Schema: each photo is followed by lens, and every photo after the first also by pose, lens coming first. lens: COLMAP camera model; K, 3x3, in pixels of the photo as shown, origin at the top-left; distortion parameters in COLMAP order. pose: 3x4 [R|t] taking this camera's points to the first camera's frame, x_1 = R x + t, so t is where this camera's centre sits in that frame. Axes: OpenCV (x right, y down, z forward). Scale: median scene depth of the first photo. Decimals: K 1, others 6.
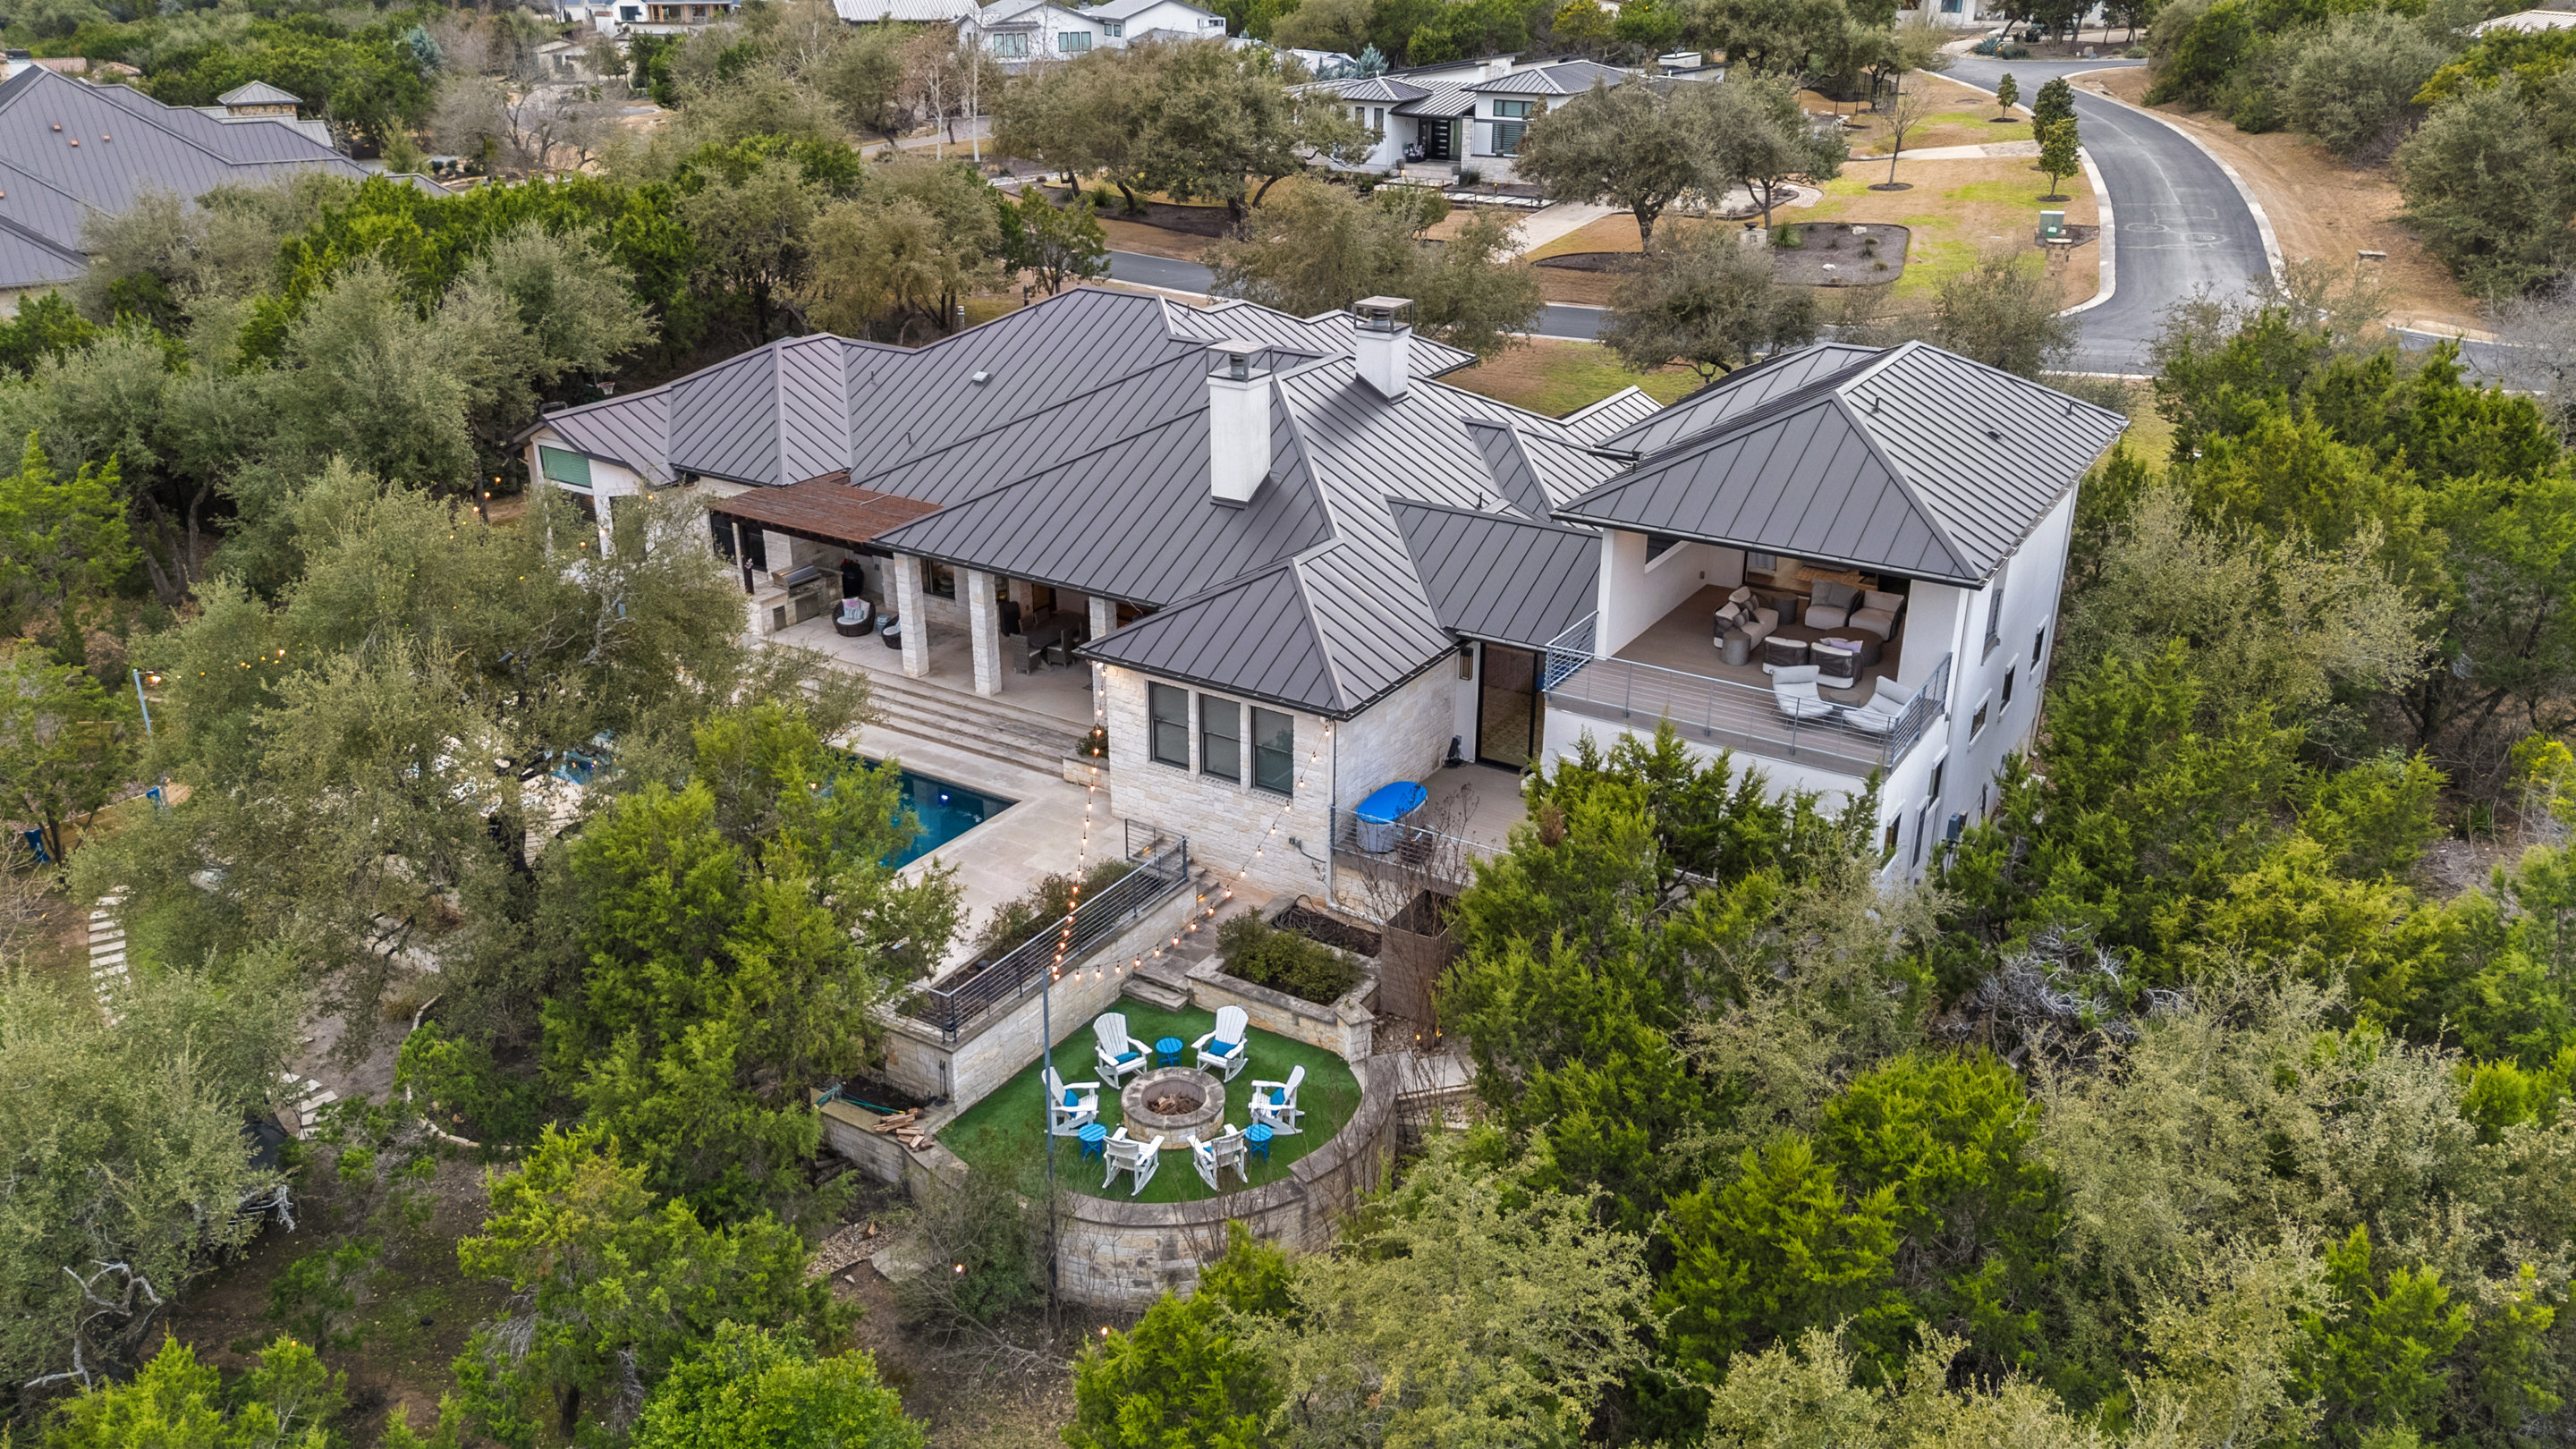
lens RADIAL K [[1868.2, 0, 1282.4], [0, 1868.2, 715.1], [0, 0, 1]] dist [0.081541, -0.080061]
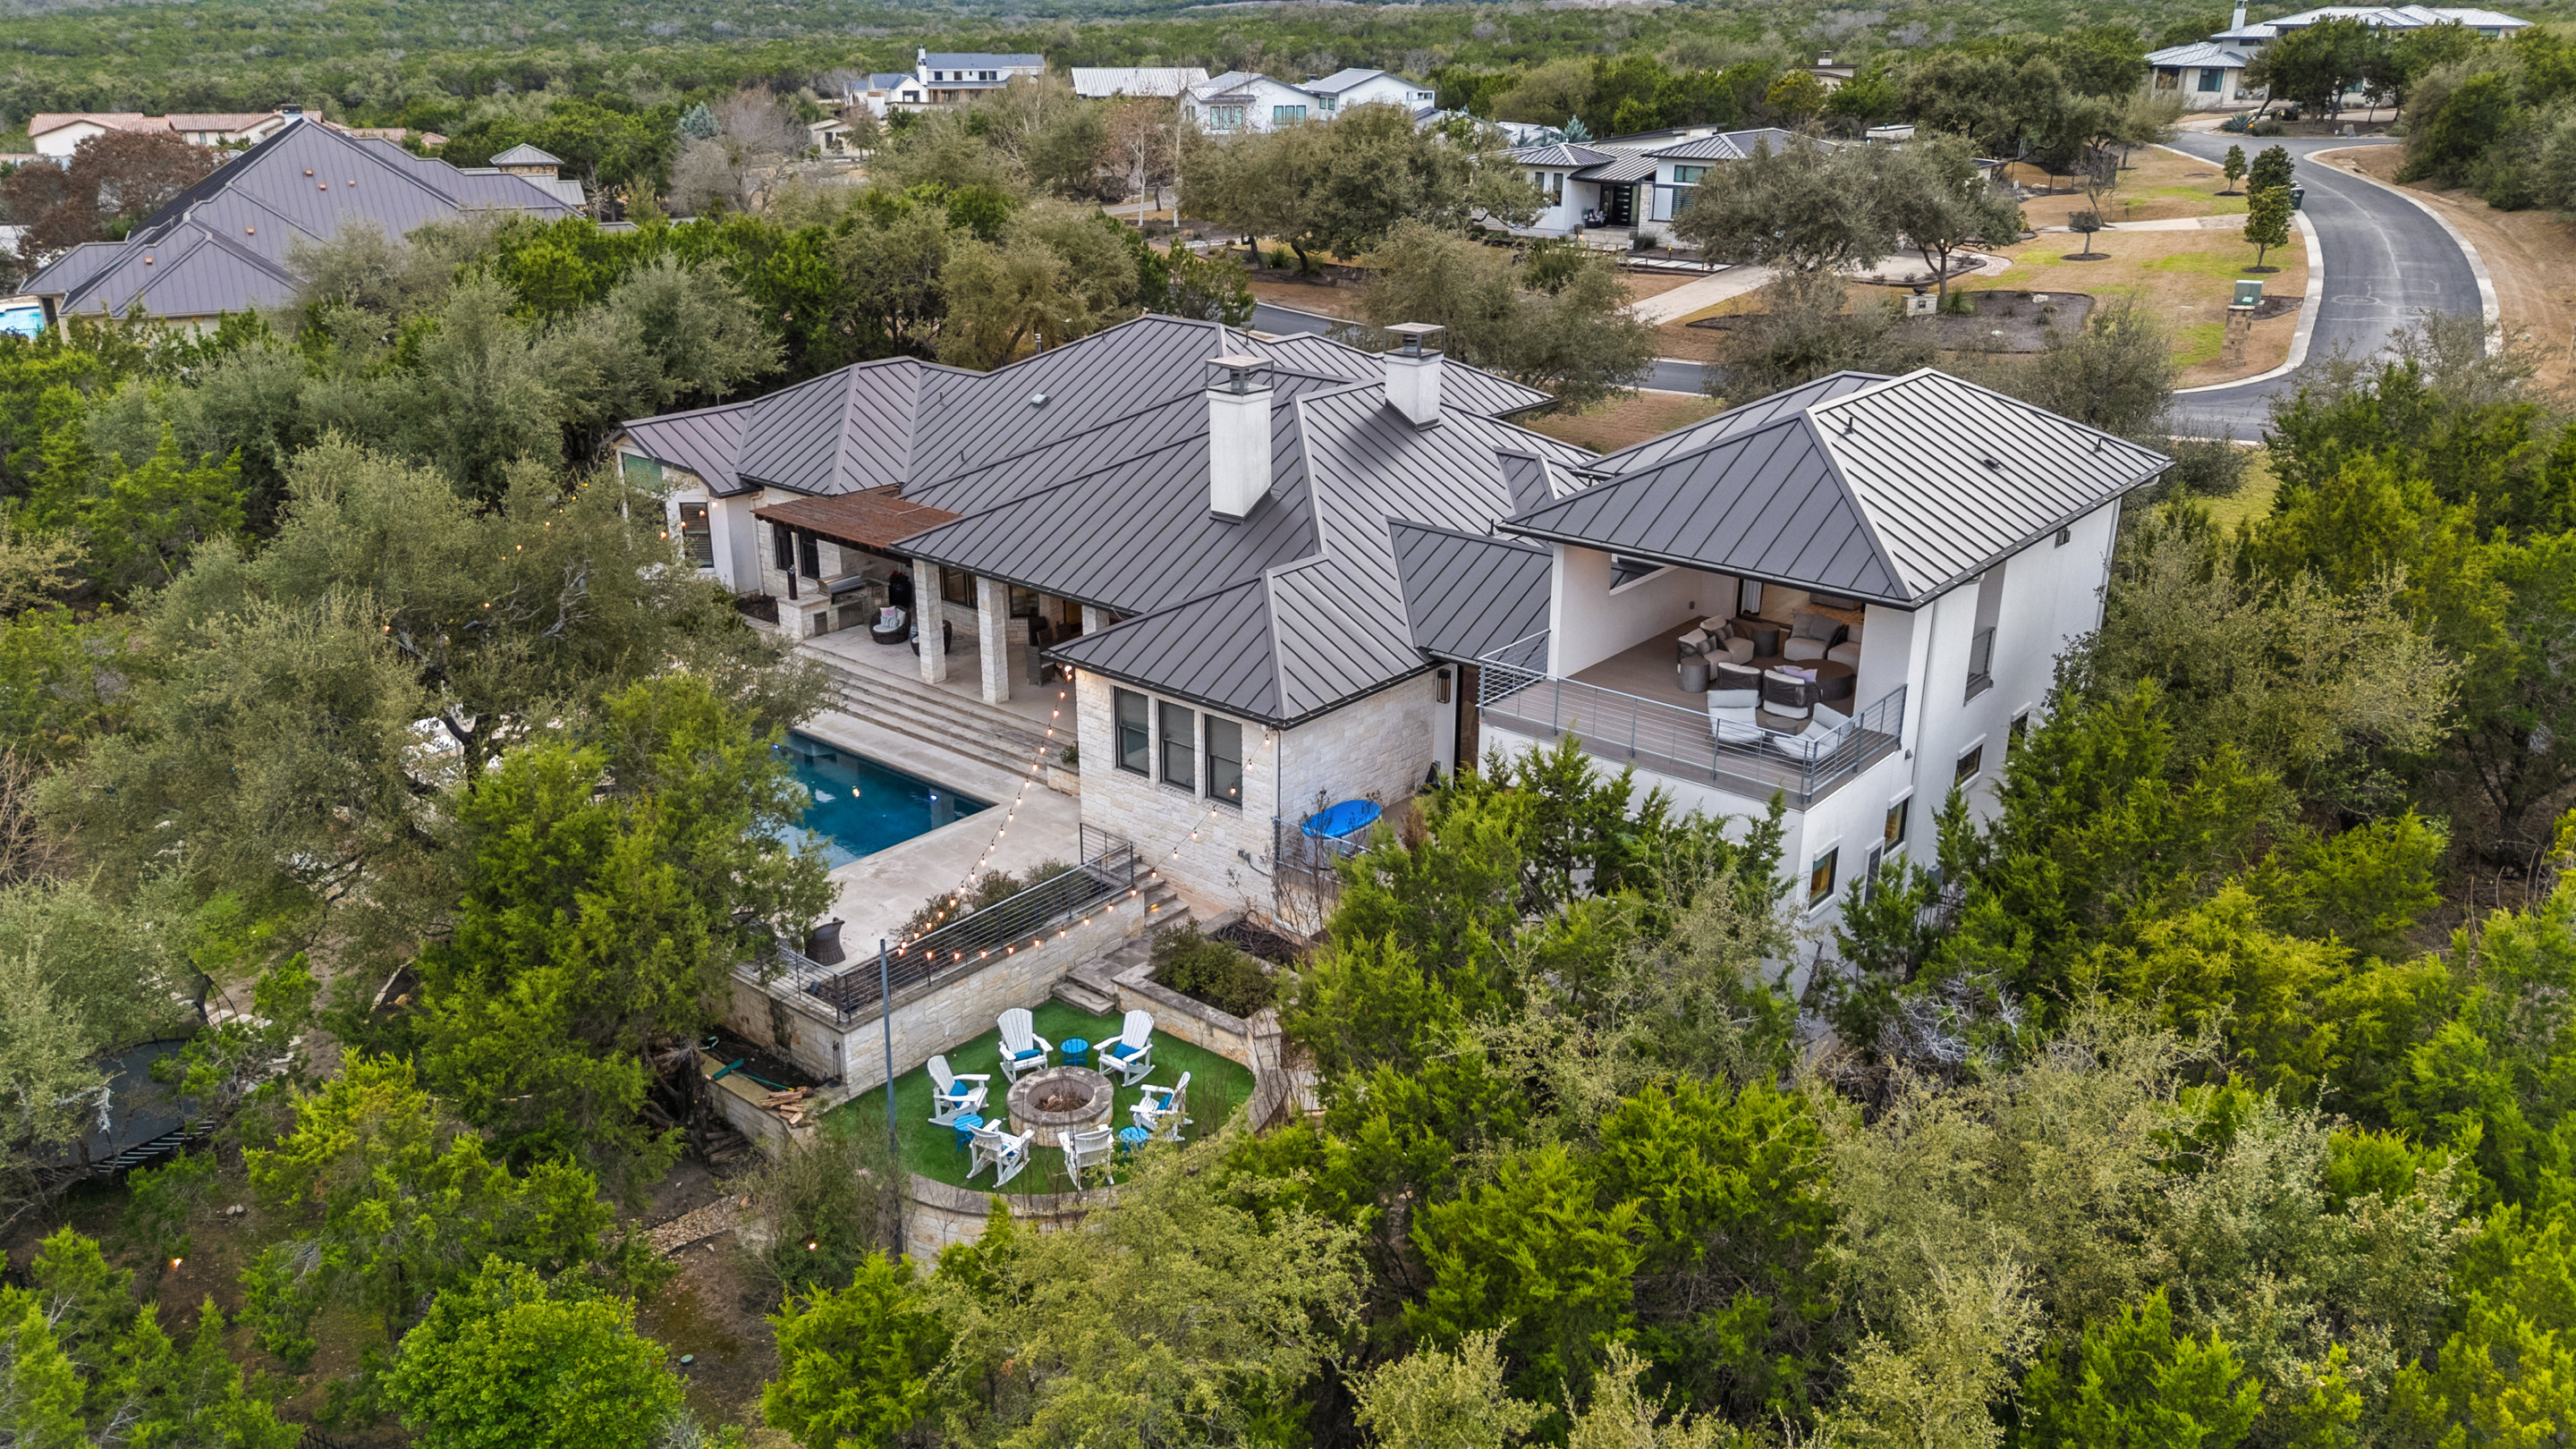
lens RADIAL K [[1868.2, 0, 1282.4], [0, 1868.2, 715.1], [0, 0, 1]] dist [0.081541, -0.080061]
pose [[0.990420, 0.048358, -0.129343, 0.148458], [-0.053872, 0.997767, -0.039480, 0.031848], [0.127145, 0.046069, 0.990814, 0.025873]]
